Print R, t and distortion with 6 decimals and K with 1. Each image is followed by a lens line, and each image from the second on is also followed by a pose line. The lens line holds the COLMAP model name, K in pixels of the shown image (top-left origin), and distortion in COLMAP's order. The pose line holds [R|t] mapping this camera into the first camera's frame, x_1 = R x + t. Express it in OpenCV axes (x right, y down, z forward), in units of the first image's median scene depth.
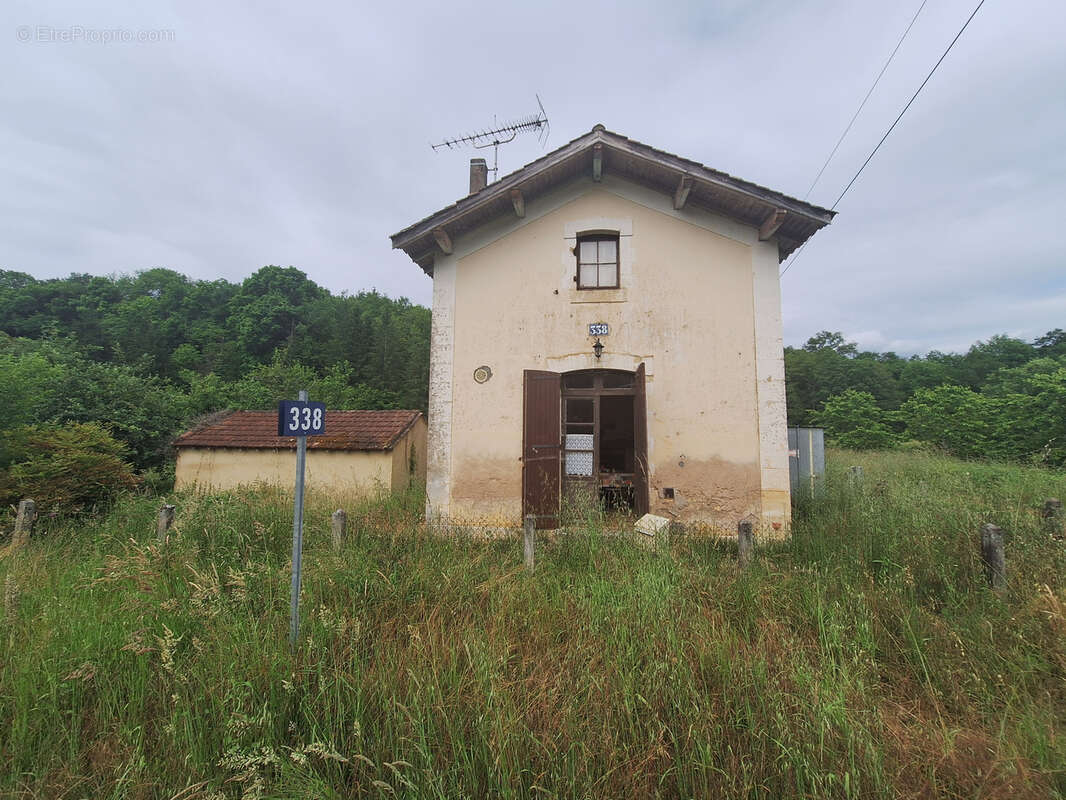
lens RADIAL K [[439.4, 0, 533.0], [0, 439.4, 400.0], [0, 0, 1]] dist [-0.001724, 0.000104]
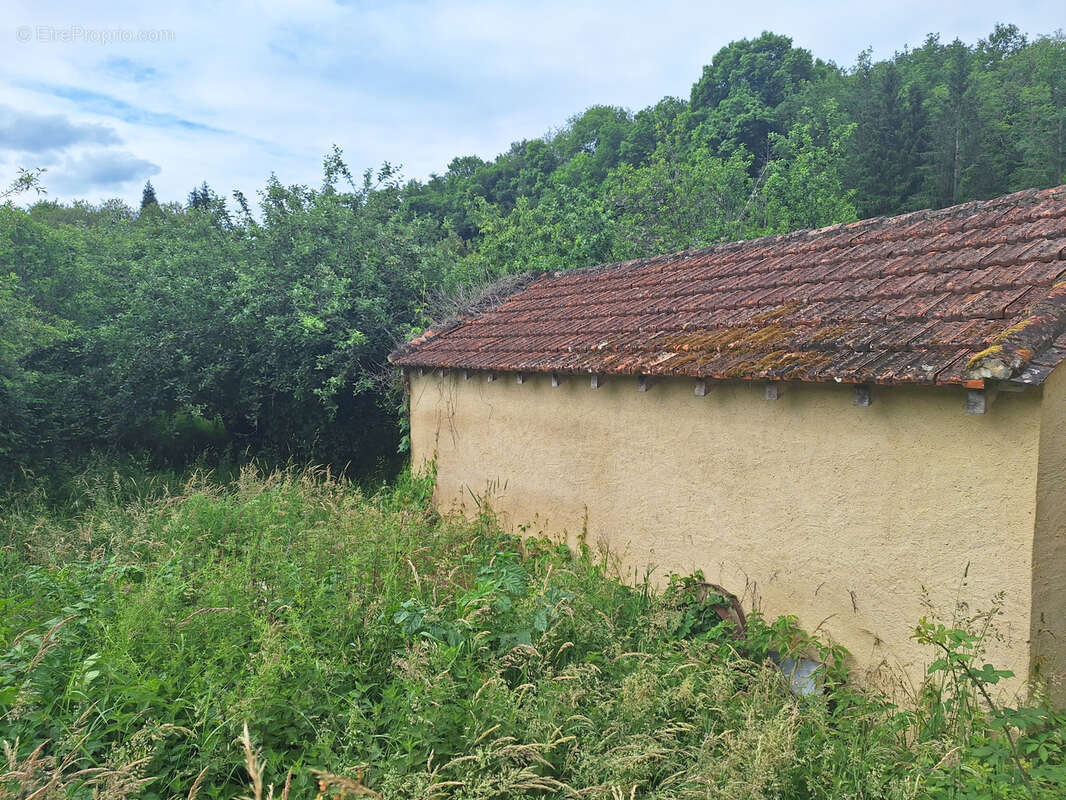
lens RADIAL K [[748.4, 0, 531.5], [0, 748.4, 404.0], [0, 0, 1]] dist [0.101051, -0.120234]
pose [[0.674726, 0.038118, -0.737083, -0.039848], [0.075091, 0.989938, 0.119932, 0.011754], [0.734238, -0.136270, 0.665075, 0.113134]]
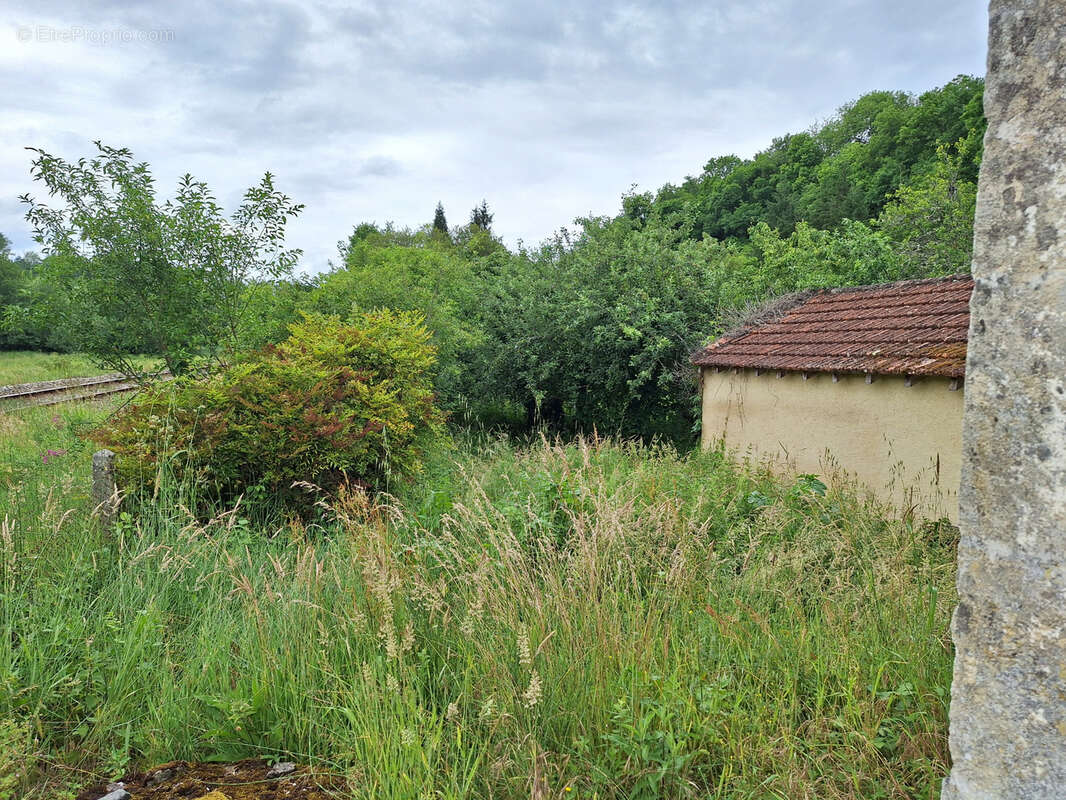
lens RADIAL K [[742.7, 0, 504.5], [0, 742.7, 413.0], [0, 0, 1]] dist [0.068383, -0.096985]
pose [[0.377442, 0.070169, -0.923371, -0.013119], [0.071962, 0.991887, 0.104791, 0.009146], [0.923233, -0.106000, 0.369330, 0.081797]]
